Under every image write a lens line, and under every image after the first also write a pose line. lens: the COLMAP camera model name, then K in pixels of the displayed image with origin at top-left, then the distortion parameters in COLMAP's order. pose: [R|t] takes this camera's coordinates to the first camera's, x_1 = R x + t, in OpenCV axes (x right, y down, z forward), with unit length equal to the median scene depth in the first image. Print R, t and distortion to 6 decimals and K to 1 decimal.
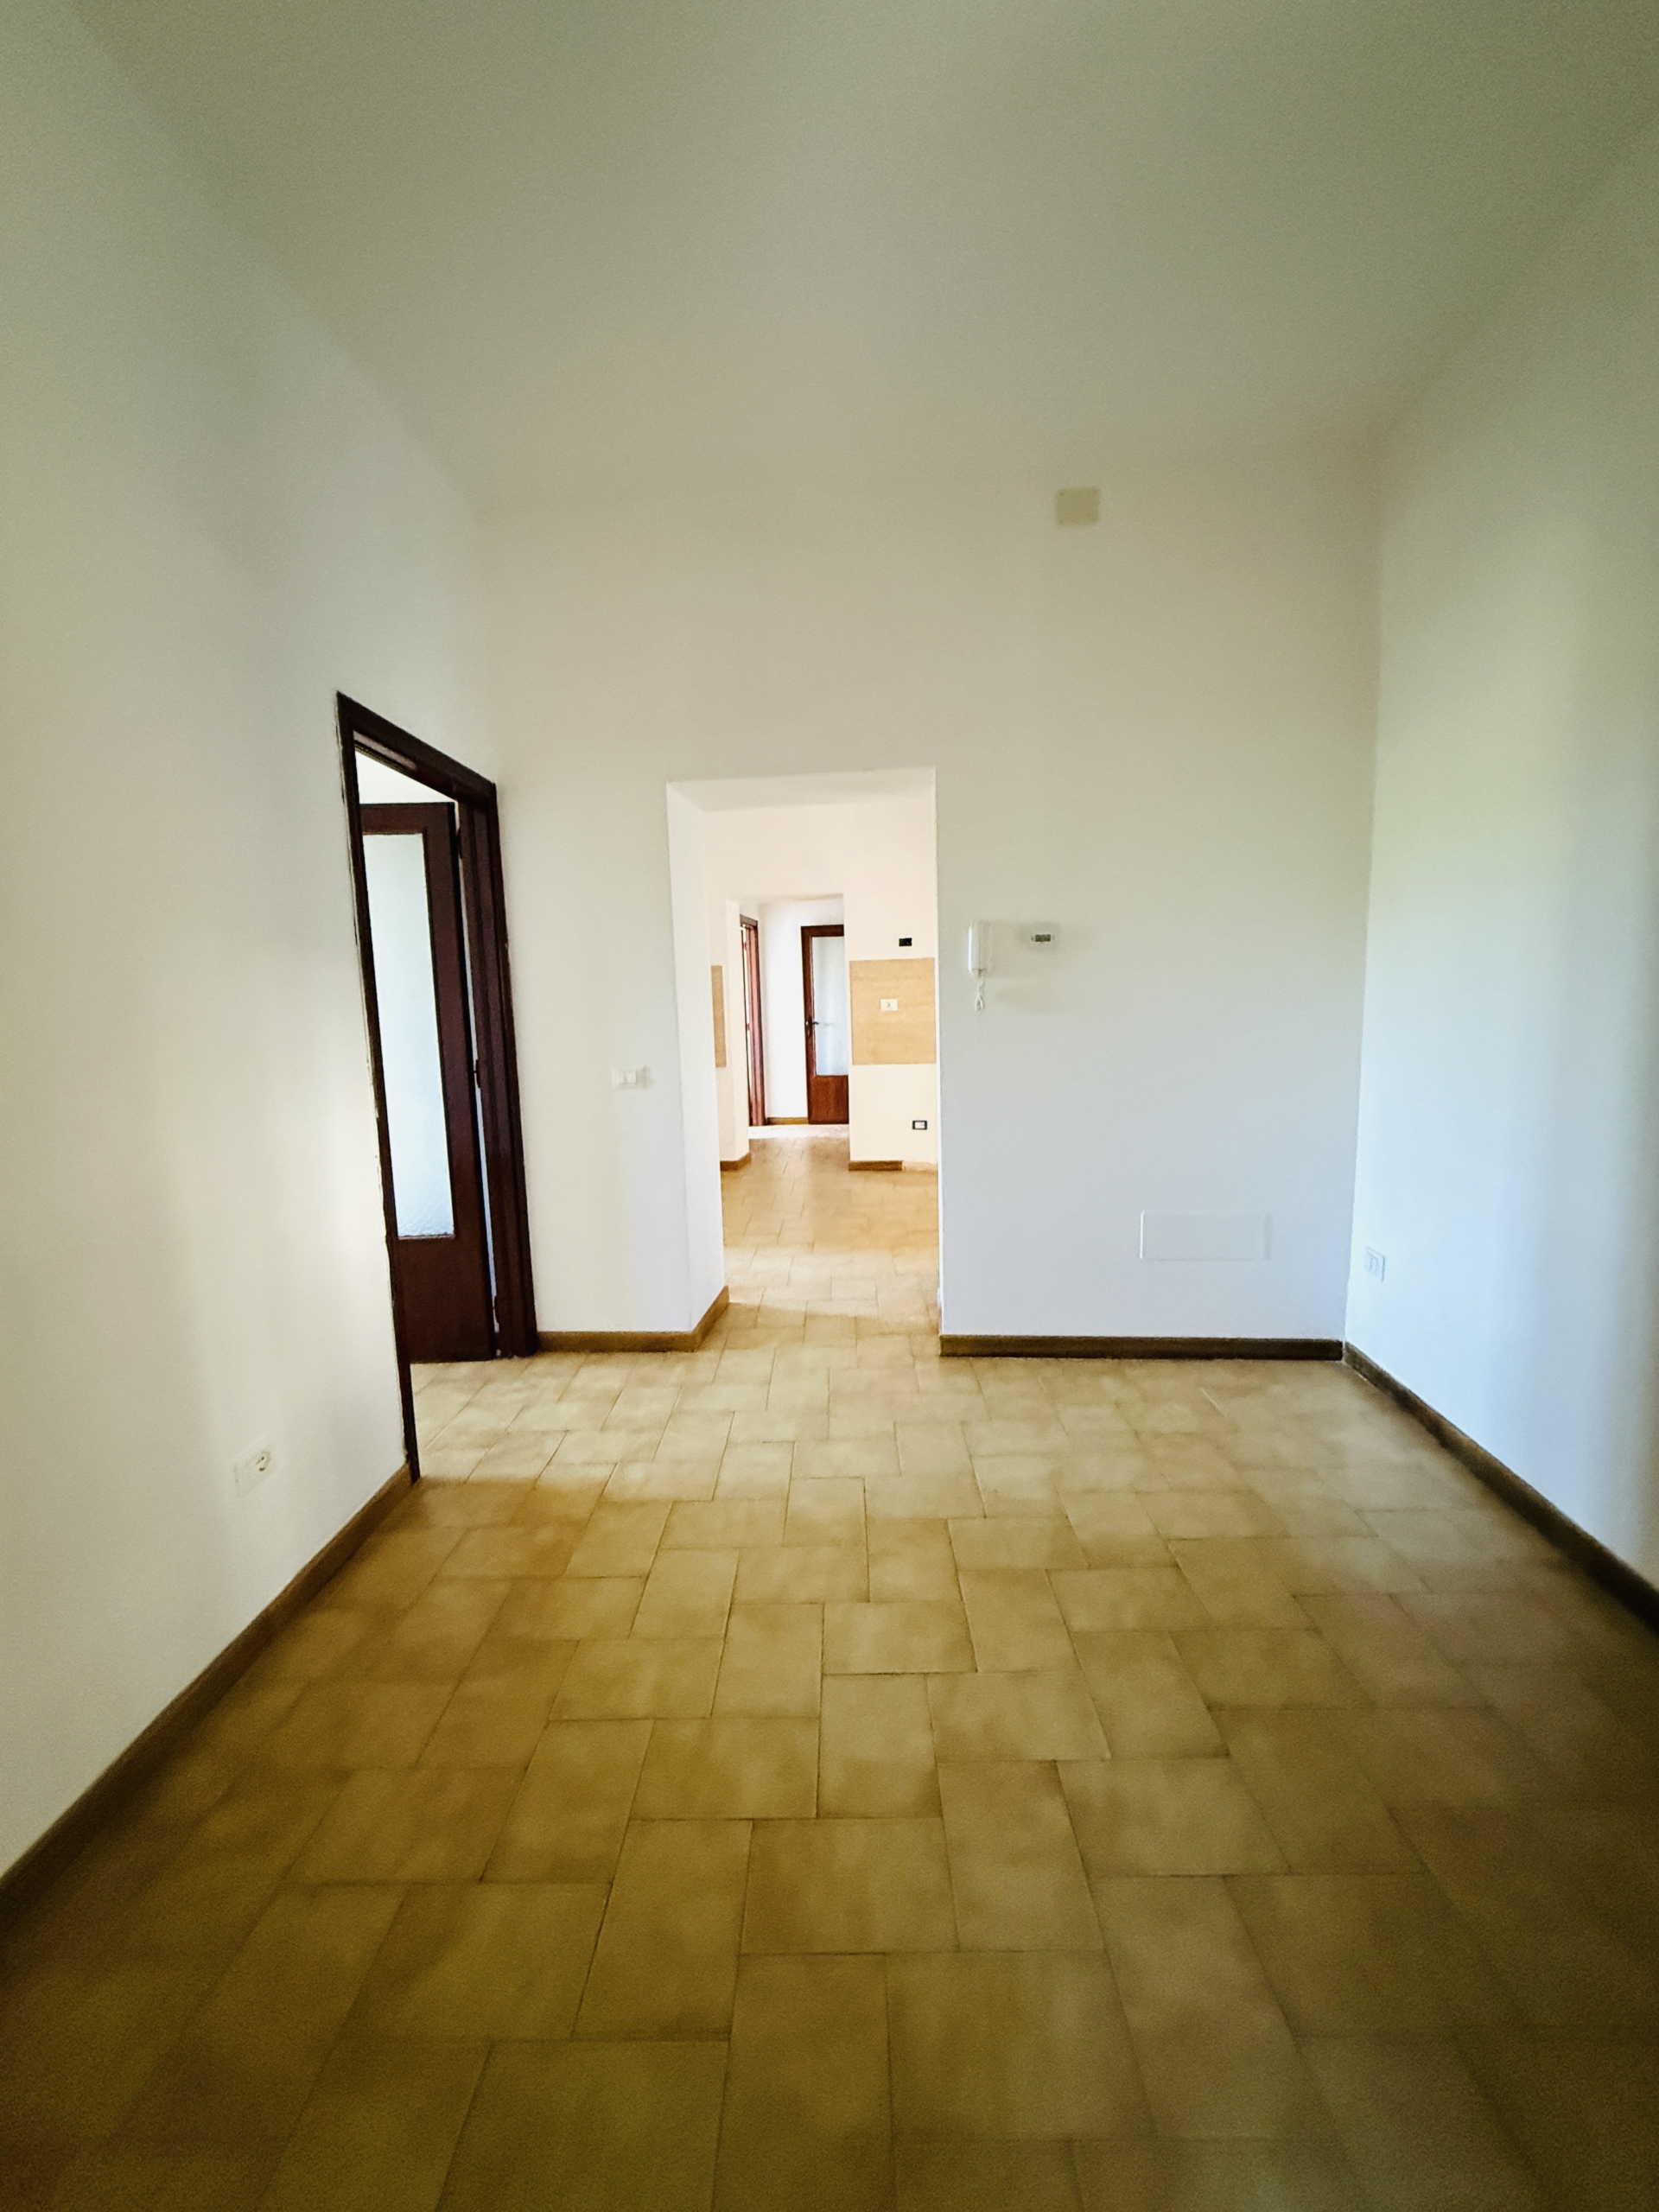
lens RADIAL K [[878.3, 0, 826.0], [0, 878.3, 1100.6], [0, 0, 1]] dist [-0.001795, 0.000523]
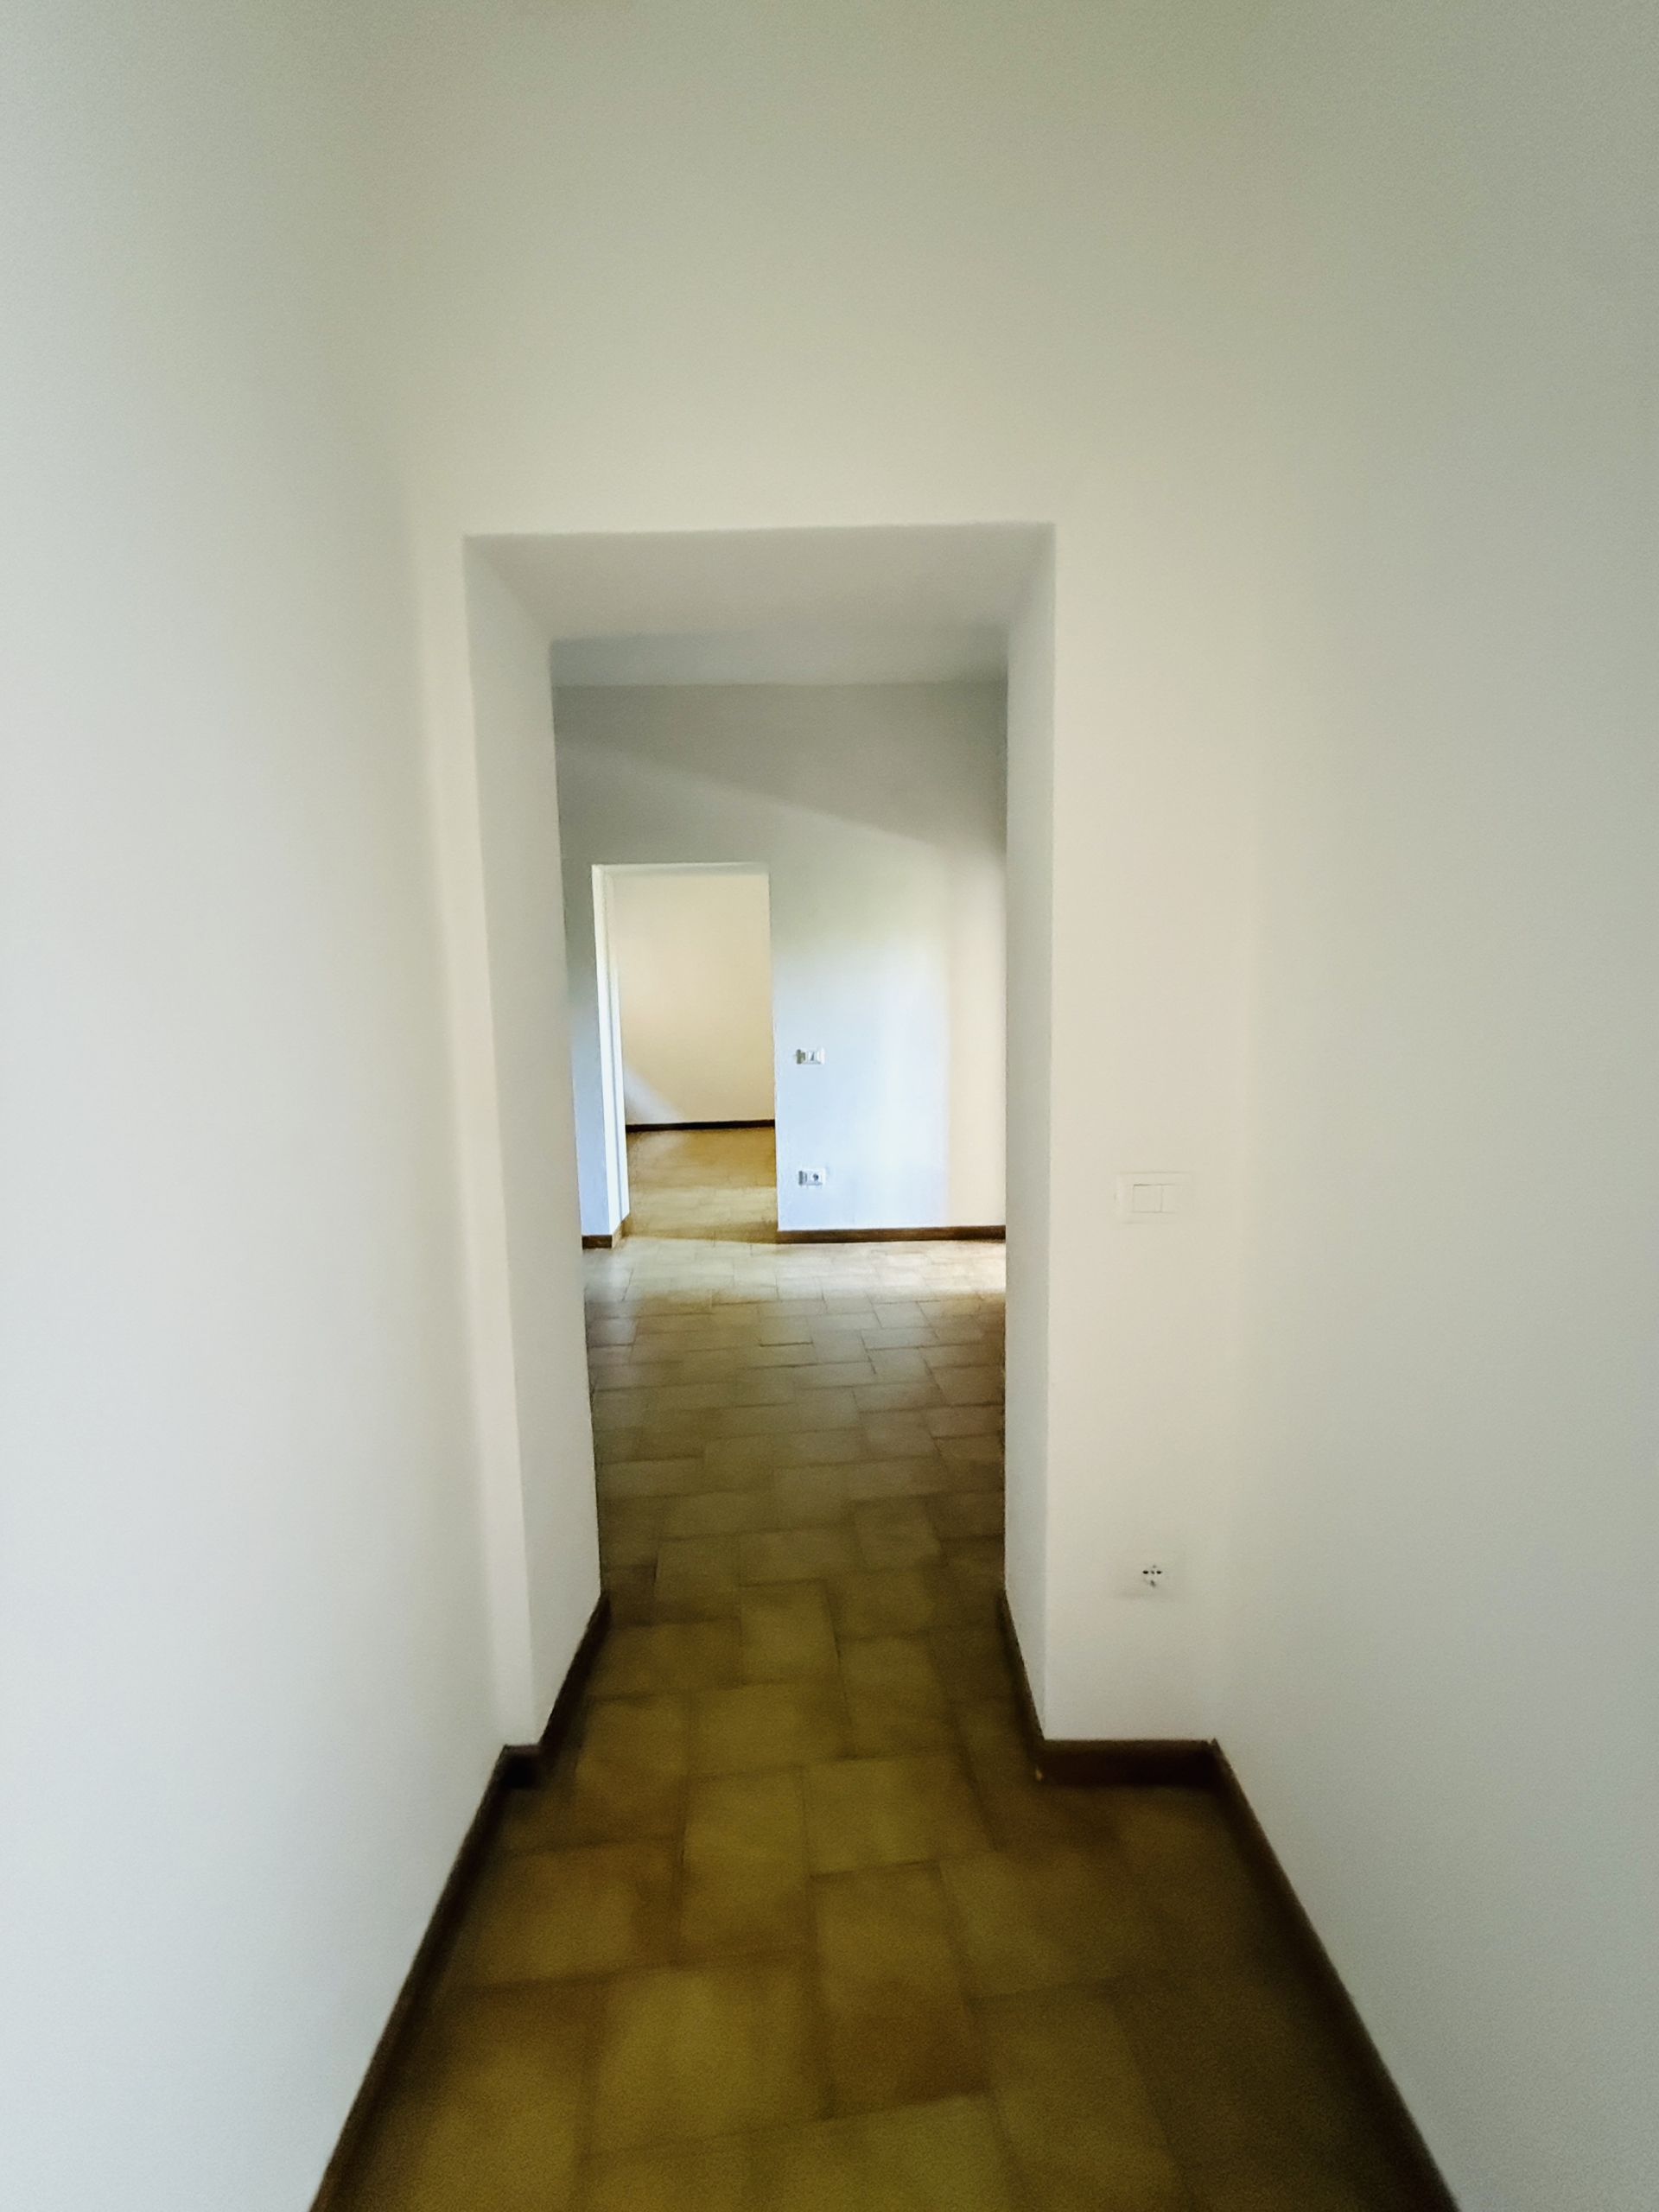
lens RADIAL K [[878.3, 0, 826.0], [0, 878.3, 1100.6], [0, 0, 1]] dist [-0.001795, 0.000523]
pose [[-0.990416, 0.053707, -0.127243, -0.040599], [0.022490, 0.971714, 0.235089, -0.356593], [0.136270, 0.229974, -0.963609, 2.854244]]
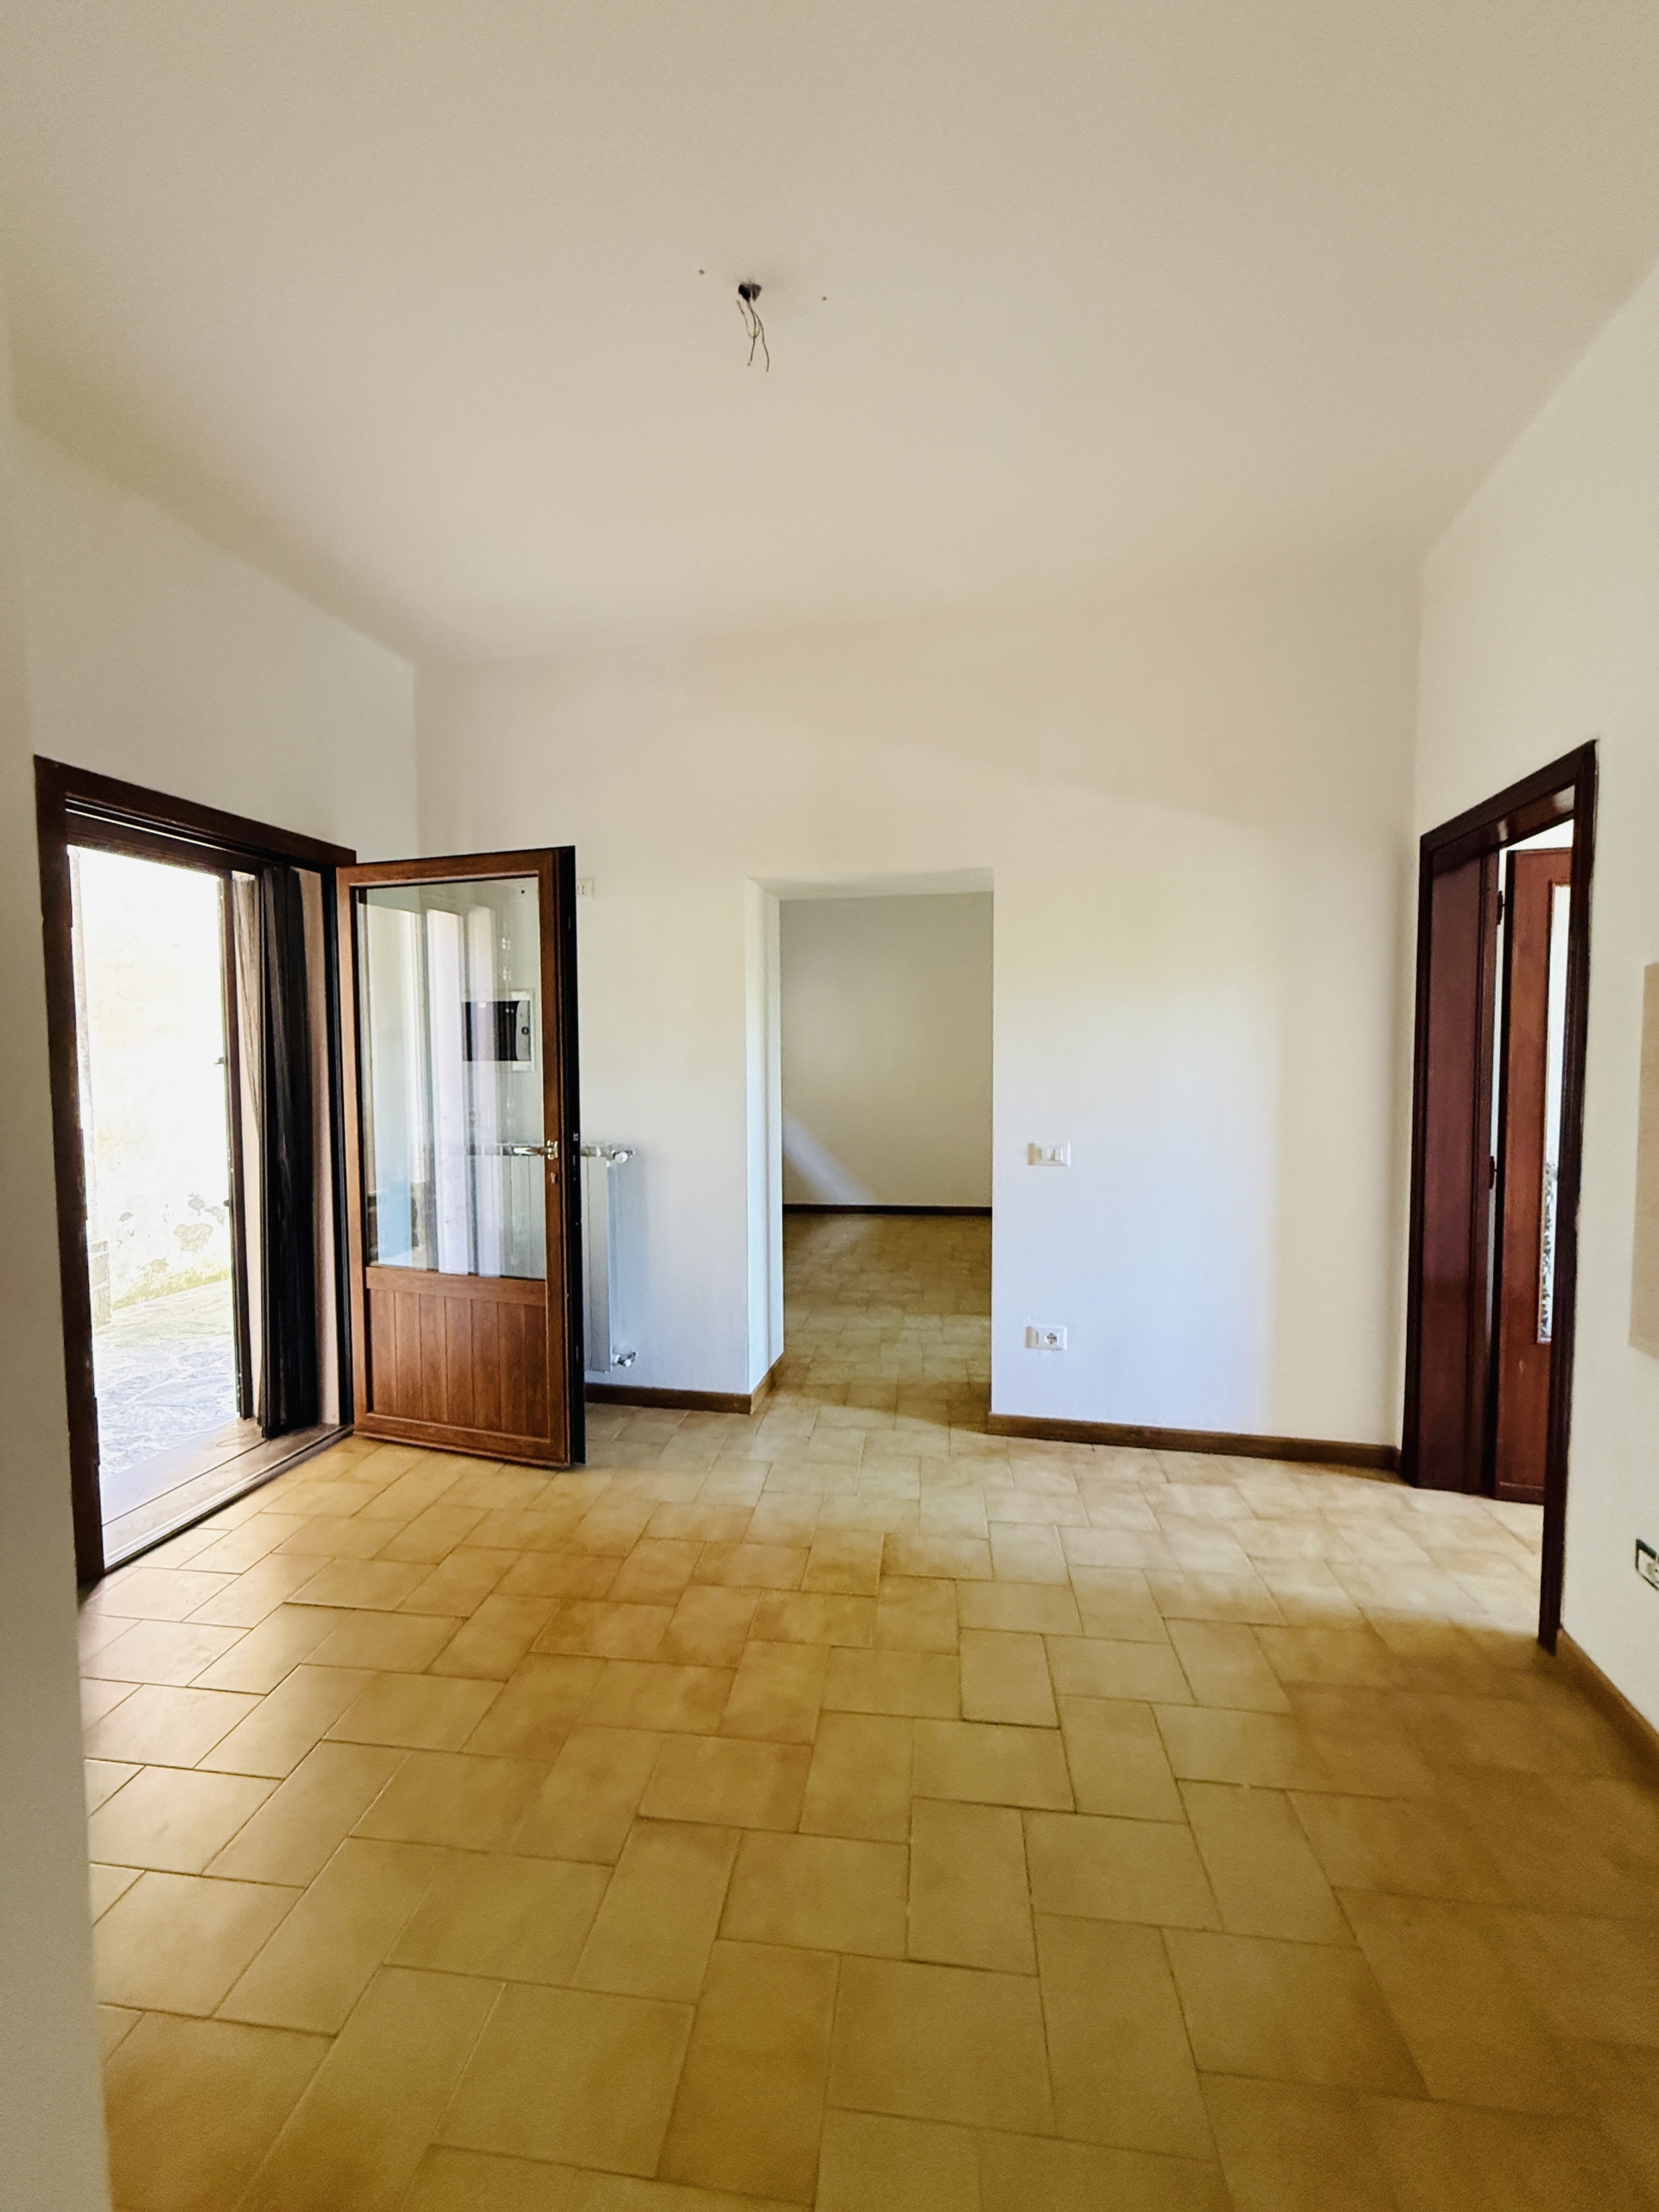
lens RADIAL K [[878.3, 0, 826.0], [0, 878.3, 1100.6], [0, 0, 1]] dist [-0.001795, 0.000523]
pose [[-0.994433, 0.021643, 0.103127, -0.065193], [0.039180, 0.984457, 0.171199, -0.311198], [-0.097819, 0.174286, -0.979824, 2.328327]]
